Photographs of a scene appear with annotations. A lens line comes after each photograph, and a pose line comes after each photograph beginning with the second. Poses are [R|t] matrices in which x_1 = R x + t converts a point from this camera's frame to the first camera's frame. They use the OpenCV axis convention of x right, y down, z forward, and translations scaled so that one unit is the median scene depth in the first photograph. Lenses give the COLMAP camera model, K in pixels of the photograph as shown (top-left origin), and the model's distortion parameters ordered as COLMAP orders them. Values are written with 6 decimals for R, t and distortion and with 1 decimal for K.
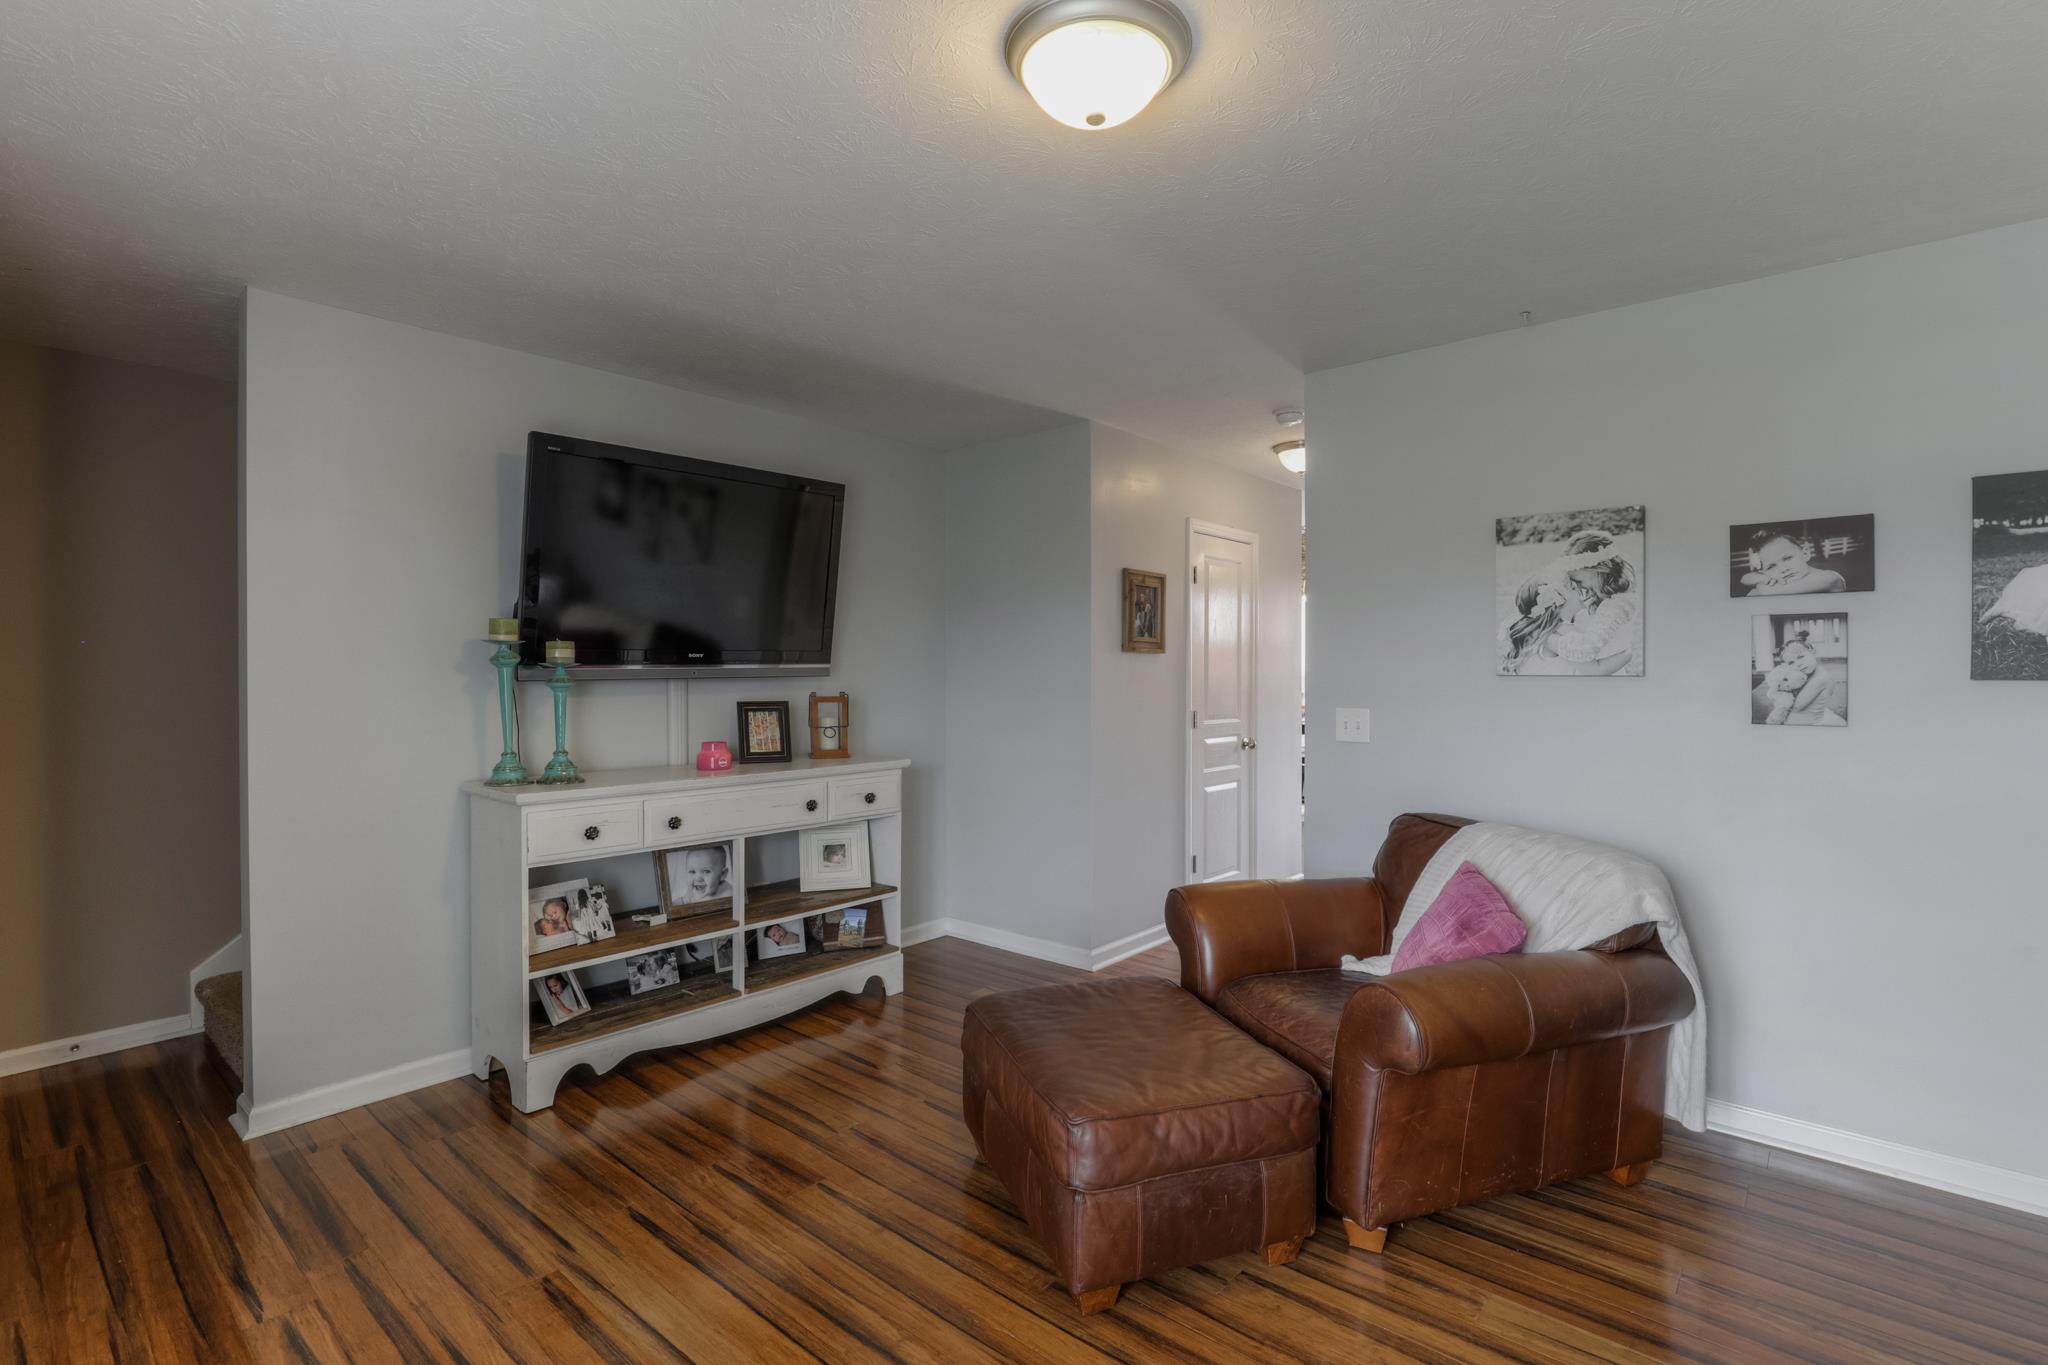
lens RADIAL K [[938.1, 0, 1034.6], [0, 938.1, 675.5], [0, 0, 1]] dist [-0.016544, 0.000219]
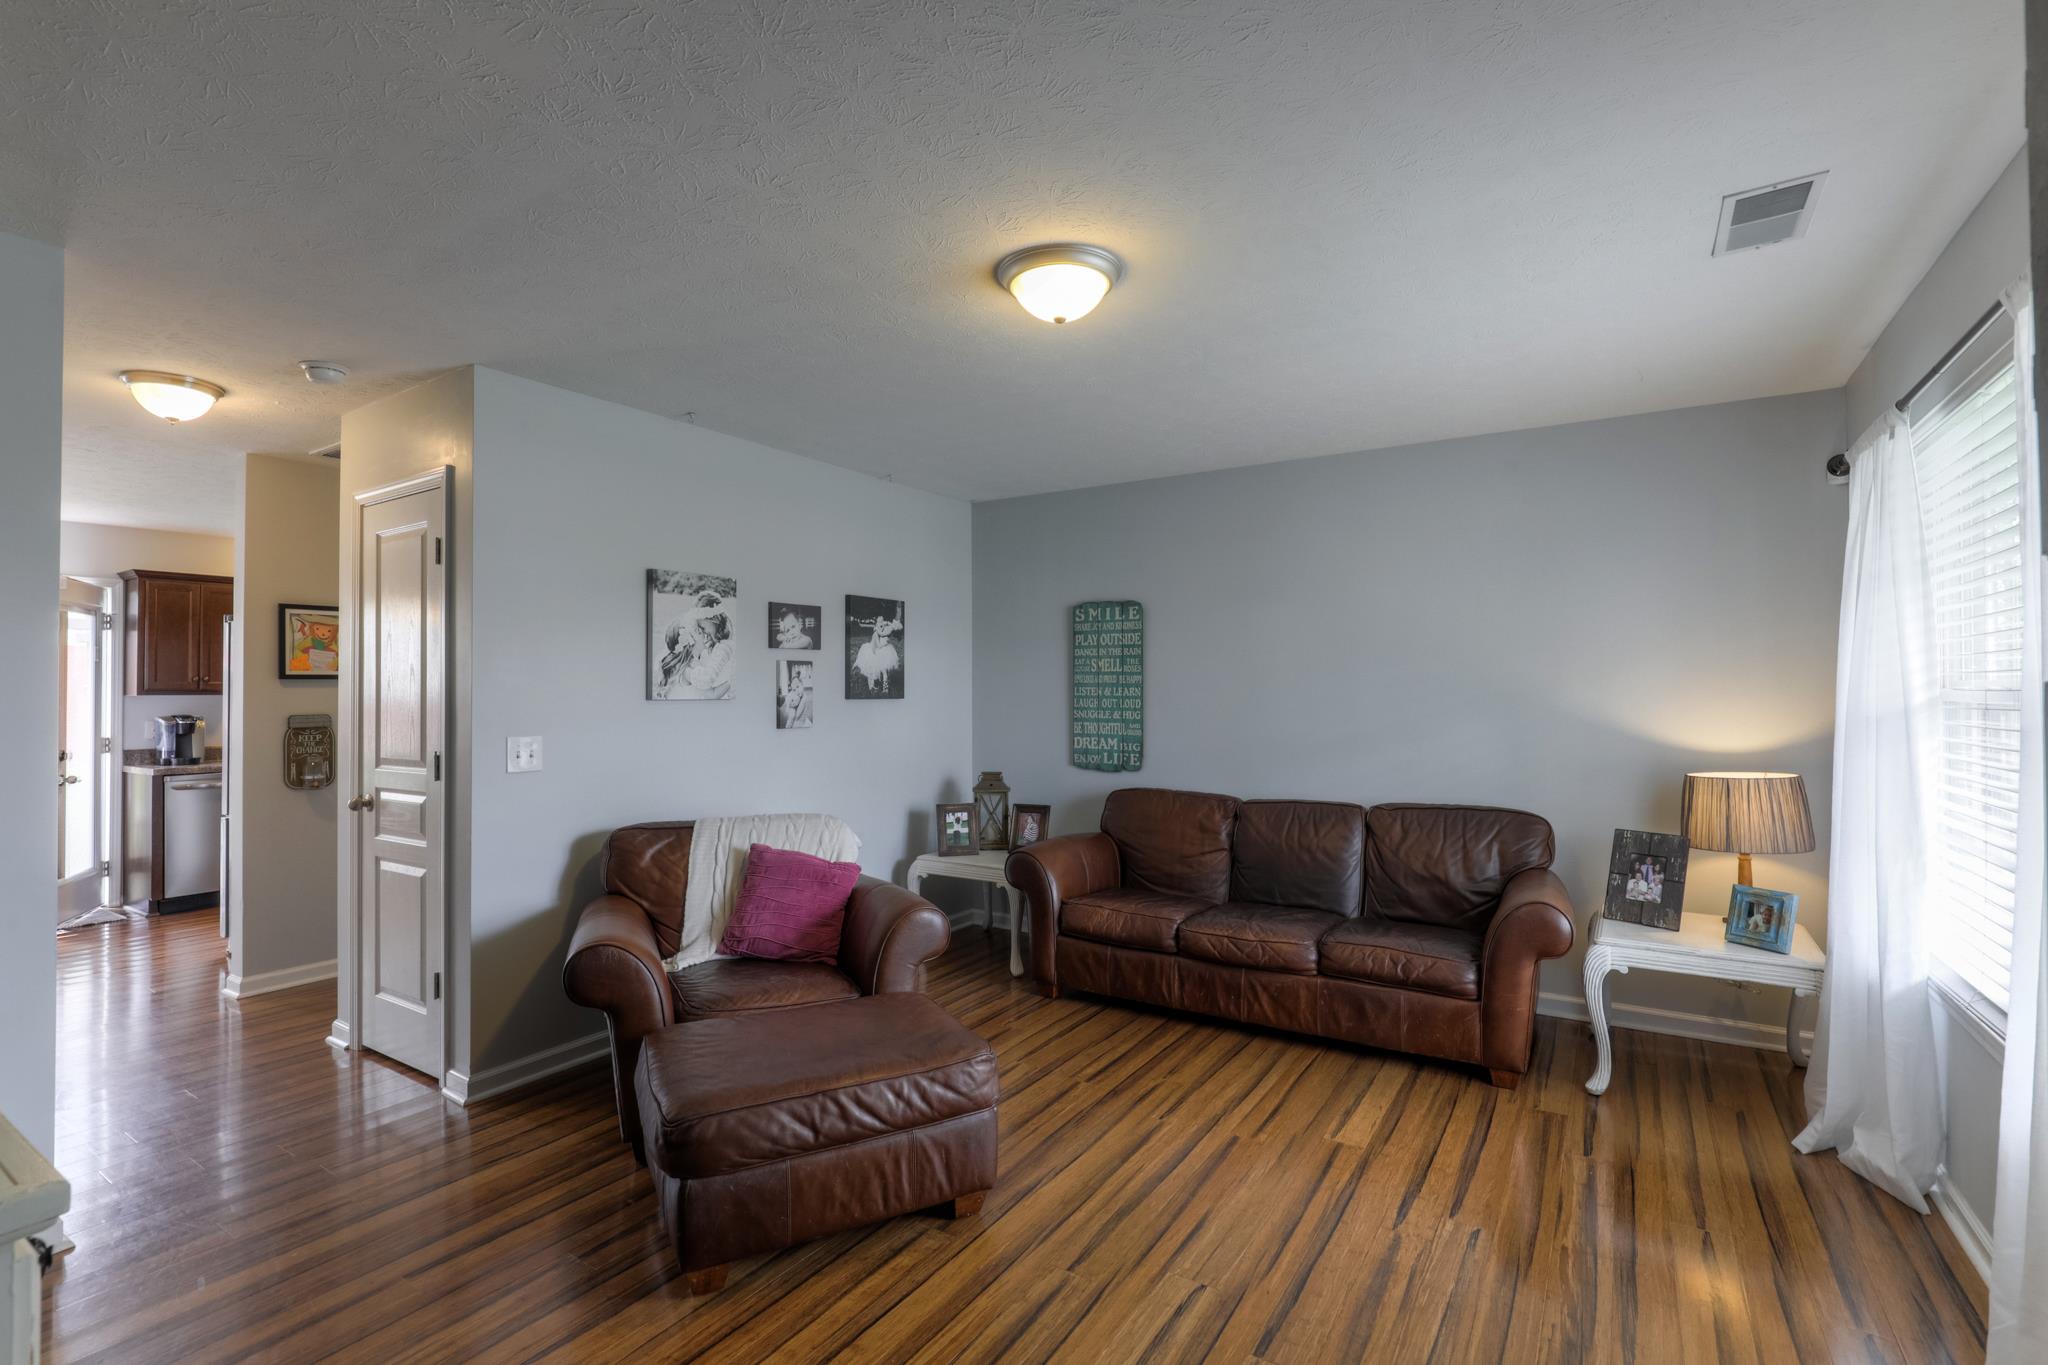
lens RADIAL K [[938.1, 0, 1034.6], [0, 938.1, 675.5], [0, 0, 1]] dist [-0.016544, 0.000219]
pose [[-0.139899, 0.015391, 0.990046, -0.769567], [0.006821, 0.999870, -0.014580, -0.010924], [-0.990142, 0.004713, -0.139986, 0.699268]]
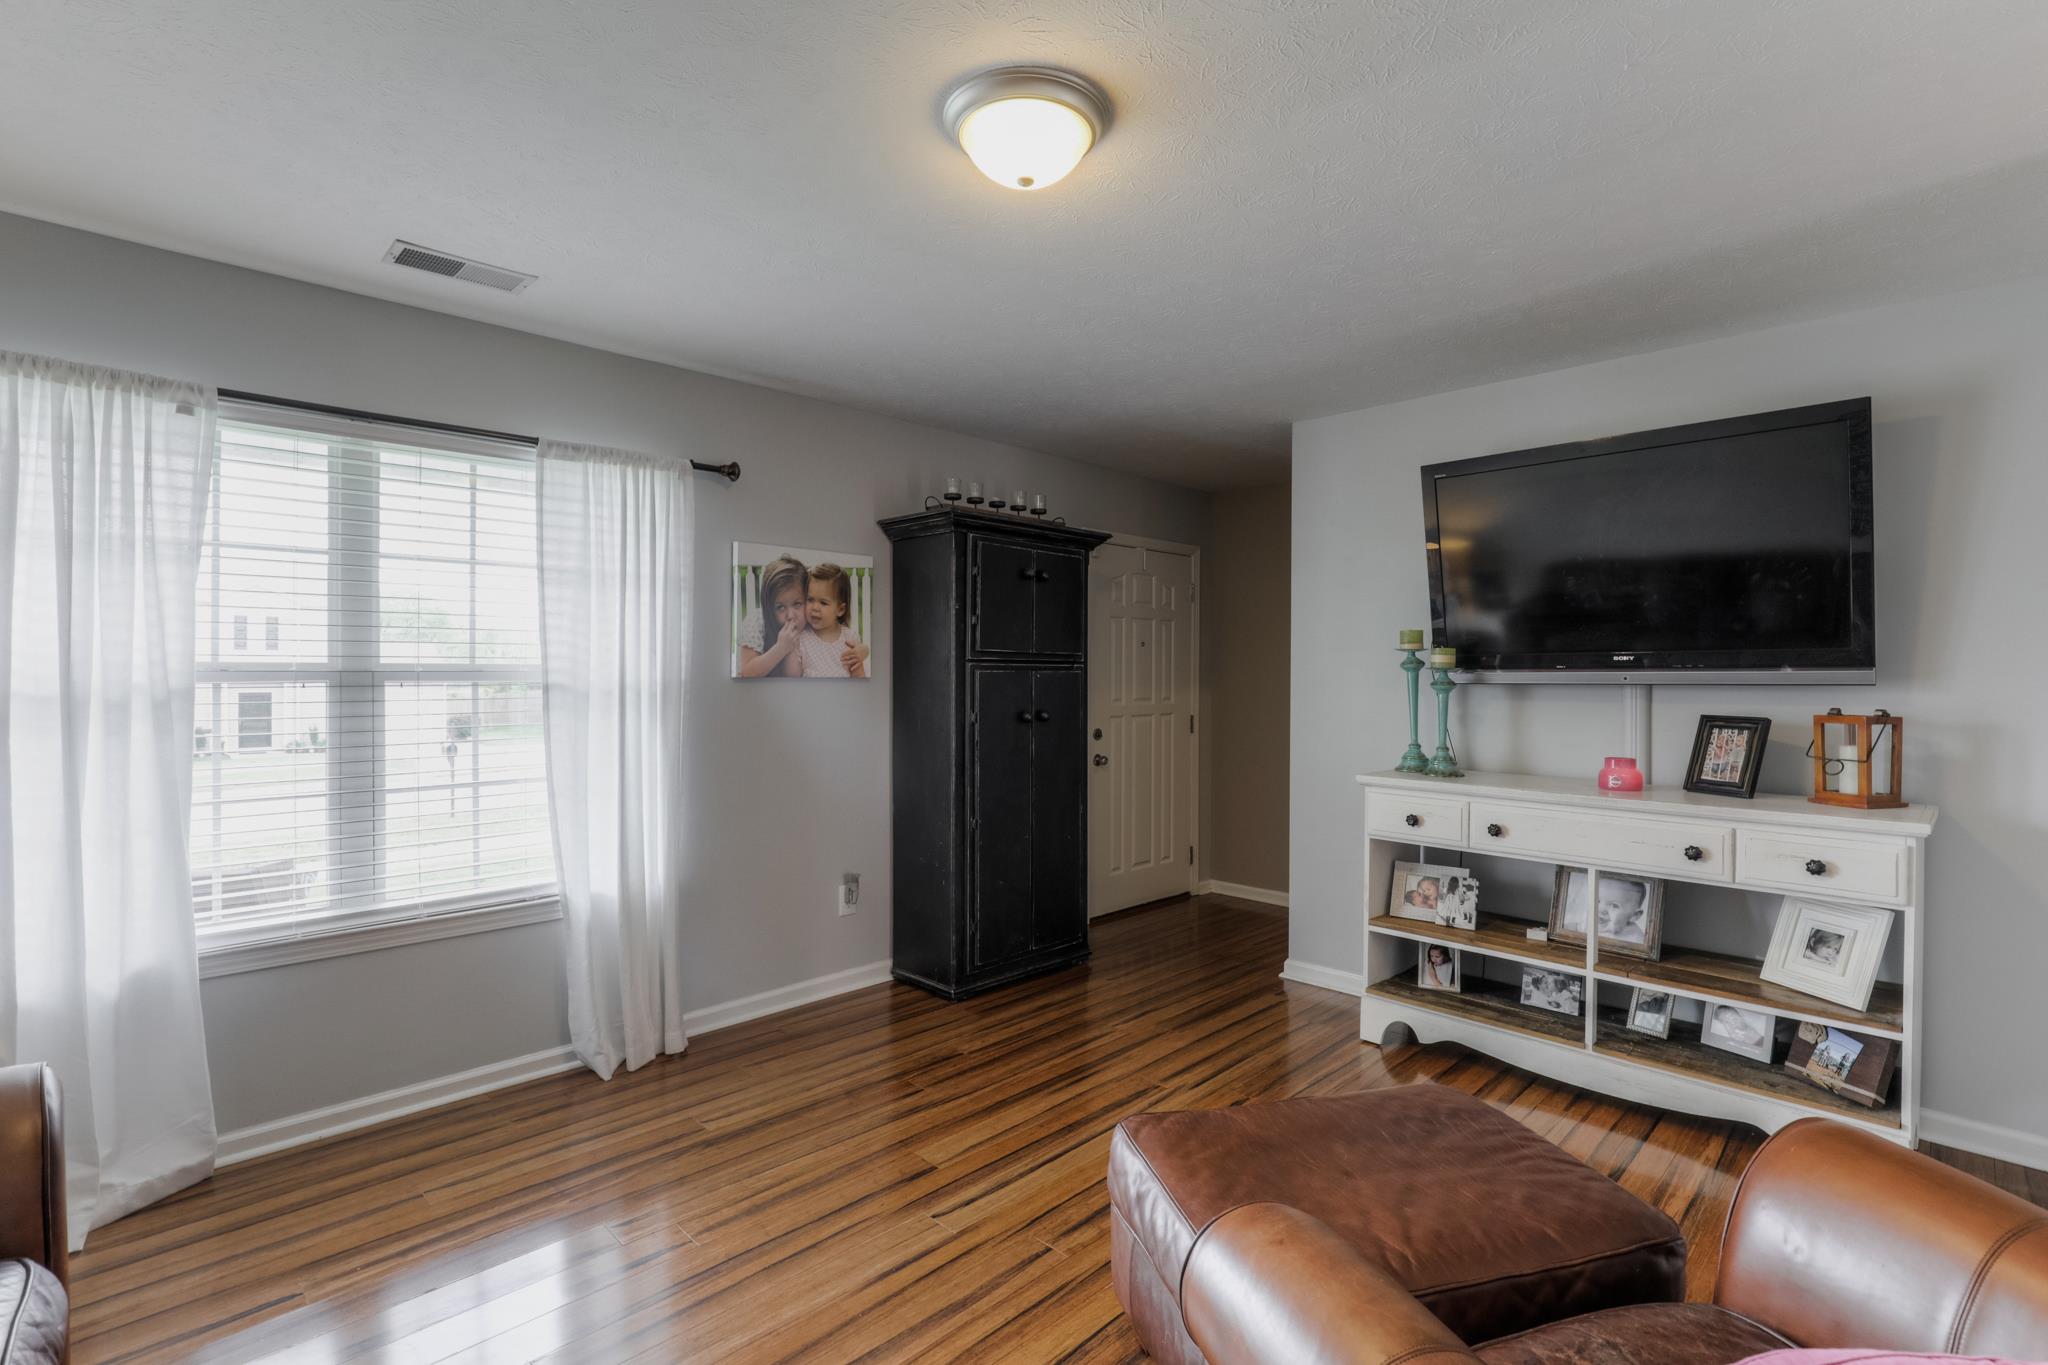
lens RADIAL K [[952.8, 0, 1051.2], [0, 952.8, 674.7], [0, 0, 1]] dist [-0.014717, 0.000480]
pose [[-0.059467, 0.002320, -0.998228, 0.659663], [-0.011326, 0.999931, 0.002998, -0.003220], [0.998166, 0.011485, -0.059436, 0.614257]]
